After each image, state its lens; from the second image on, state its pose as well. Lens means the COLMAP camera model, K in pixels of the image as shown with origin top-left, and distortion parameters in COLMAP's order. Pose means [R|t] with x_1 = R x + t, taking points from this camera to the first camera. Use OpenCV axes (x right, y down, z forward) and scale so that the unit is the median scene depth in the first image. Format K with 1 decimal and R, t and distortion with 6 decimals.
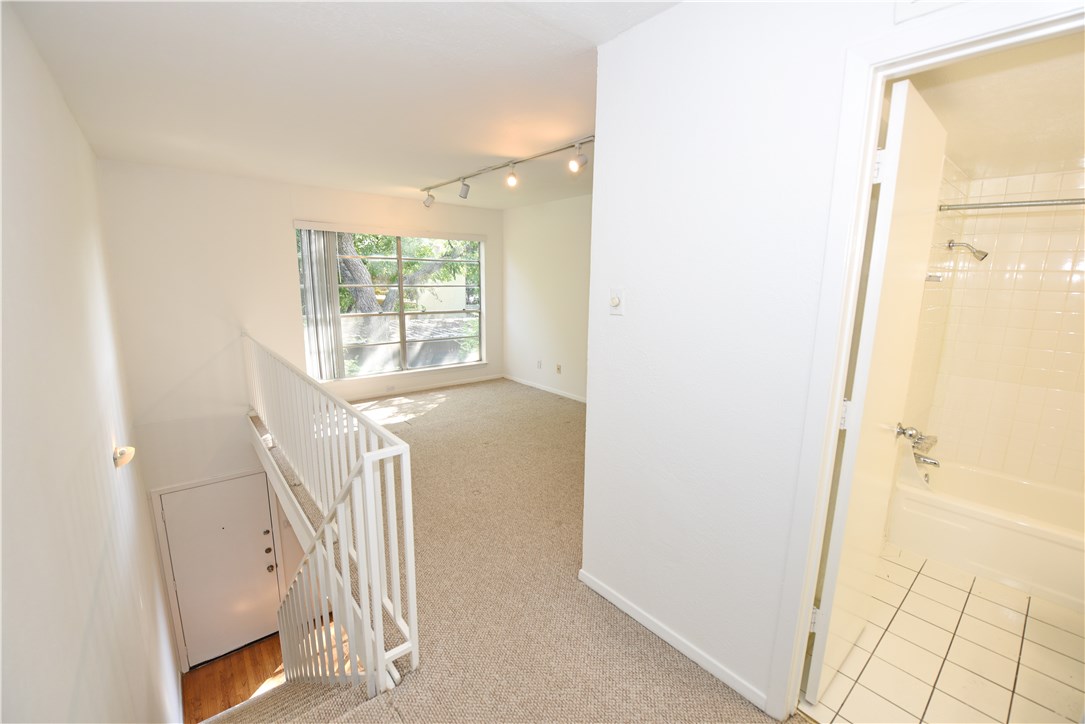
lens RADIAL K [[443.3, 0, 544.8], [0, 443.3, 363.6], [0, 0, 1]] dist [-0.015490, -0.002217]
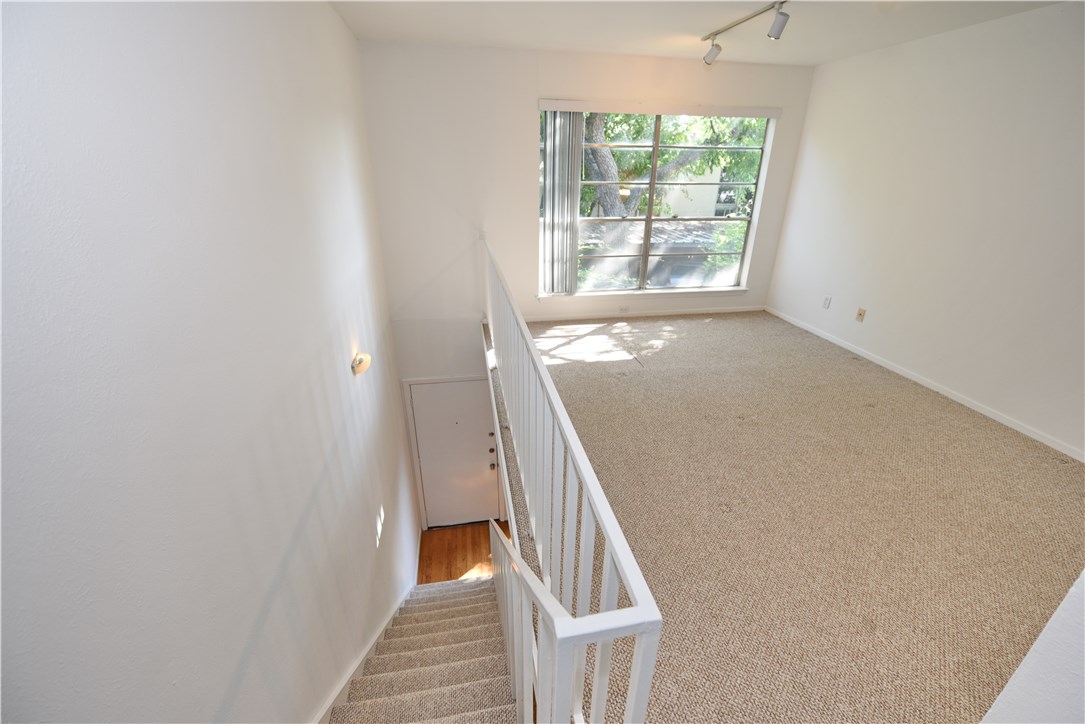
lens RADIAL K [[443.3, 0, 545.4], [0, 443.3, 361.9], [0, 0, 1]] dist [-0.015490, -0.002217]
pose [[0.869753, 0.191082, -0.454991, -0.078457], [-0.088184, 0.967333, 0.237679, -0.040908], [0.485544, -0.166599, 0.858191, 0.190944]]
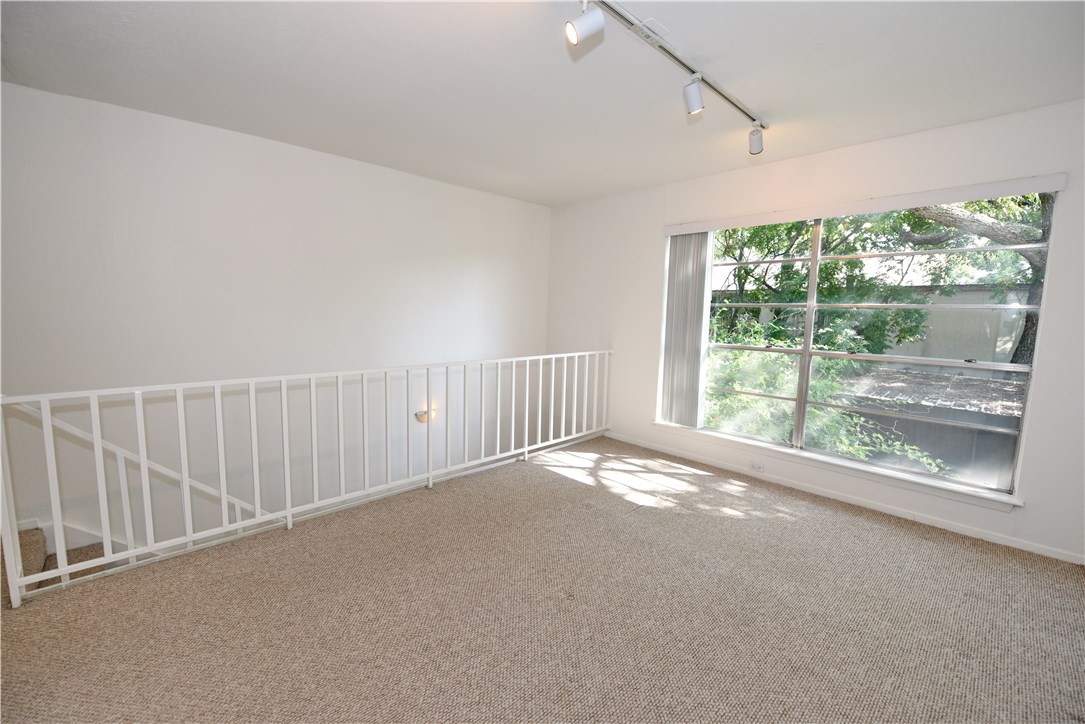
lens RADIAL K [[443.3, 0, 547.5], [0, 443.3, 362.9], [0, 0, 1]] dist [-0.015490, -0.002217]
pose [[0.061209, 0.100772, -0.993025, 0.263489], [-0.206096, 0.974727, 0.086212, -0.089330], [0.976616, 0.199381, 0.080430, 0.700027]]
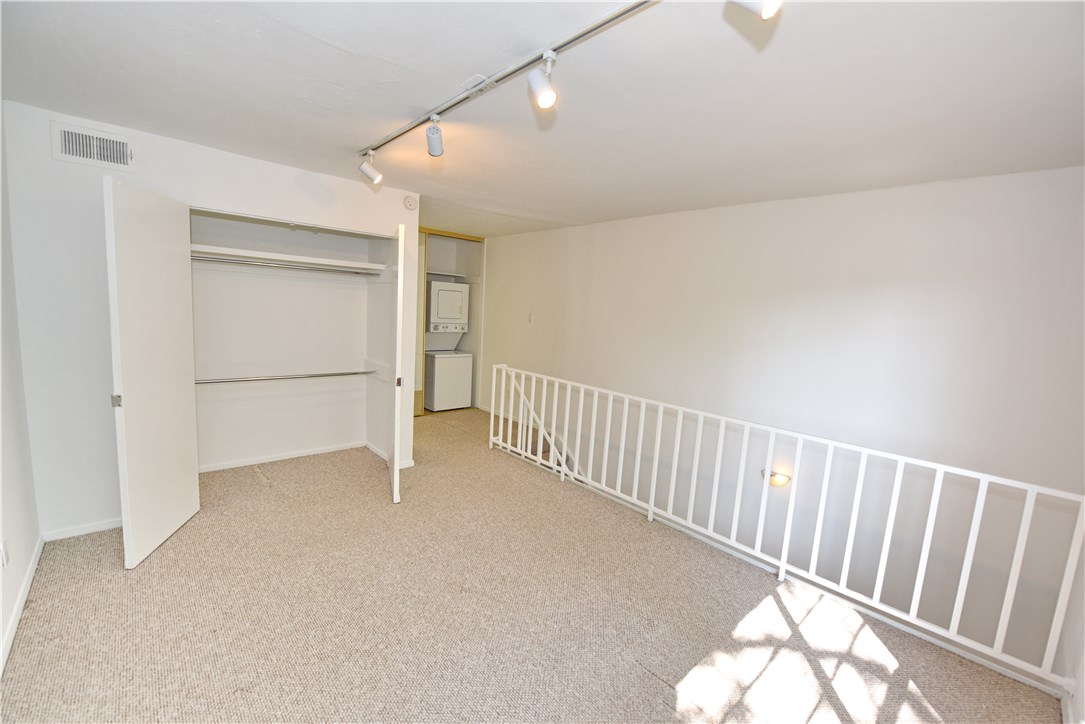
lens RADIAL K [[443.3, 0, 547.4], [0, 443.3, 366.6], [0, 0, 1]] dist [-0.015490, -0.002217]
pose [[-0.995926, -0.071976, -0.054316, -0.158977], [-0.085245, 0.947909, 0.306923, -0.230890], [0.029396, 0.310303, -0.950183, 1.172067]]
